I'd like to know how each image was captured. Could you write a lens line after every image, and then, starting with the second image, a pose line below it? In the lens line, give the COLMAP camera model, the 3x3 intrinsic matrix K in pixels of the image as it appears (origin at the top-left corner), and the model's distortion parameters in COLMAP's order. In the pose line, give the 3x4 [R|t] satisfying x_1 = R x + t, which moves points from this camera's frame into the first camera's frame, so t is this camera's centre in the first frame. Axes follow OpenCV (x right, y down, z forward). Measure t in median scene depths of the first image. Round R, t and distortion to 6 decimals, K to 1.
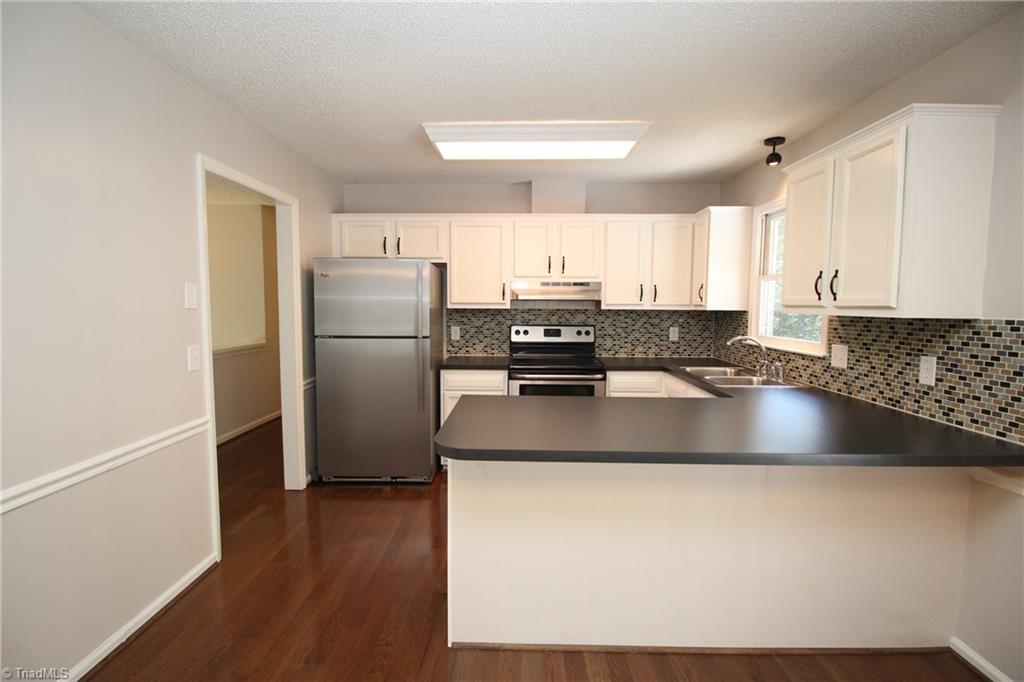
lens RADIAL K [[482.5, 0, 513.1], [0, 482.5, 341.7], [0, 0, 1]] dist [-0.000838, 0.000075]
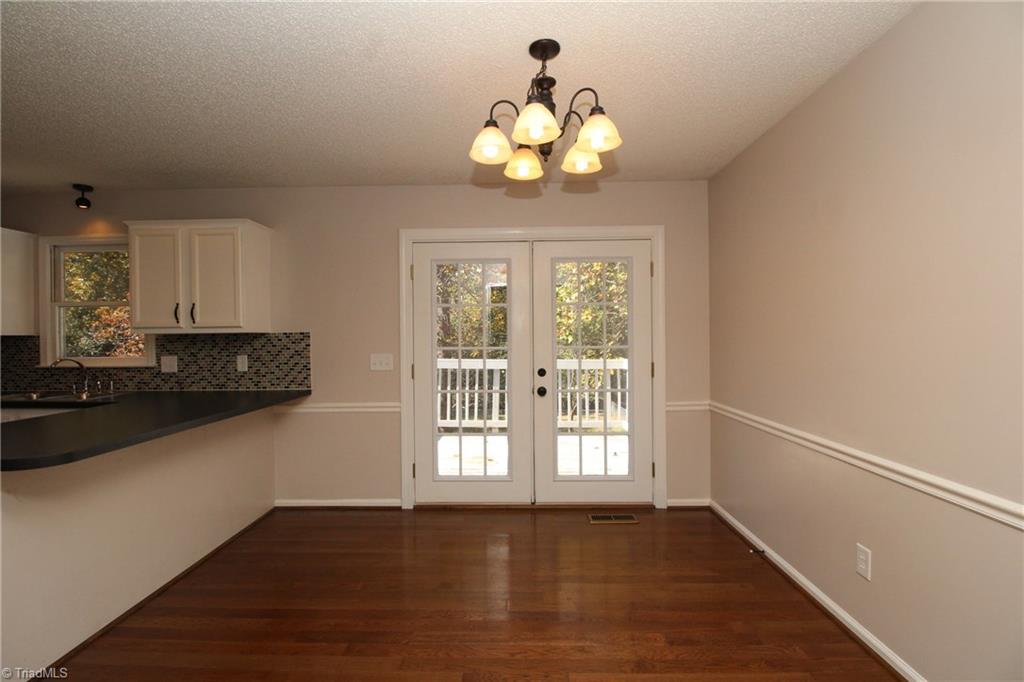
lens RADIAL K [[482.5, 0, 512.2], [0, 482.5, 338.9], [0, 0, 1]] dist [-0.000838, 0.000075]
pose [[0.009107, -0.014014, 0.999860, -0.802493], [0.092587, 0.995618, 0.013111, 0.035126], [-0.995663, 0.092455, 0.010365, -0.011419]]
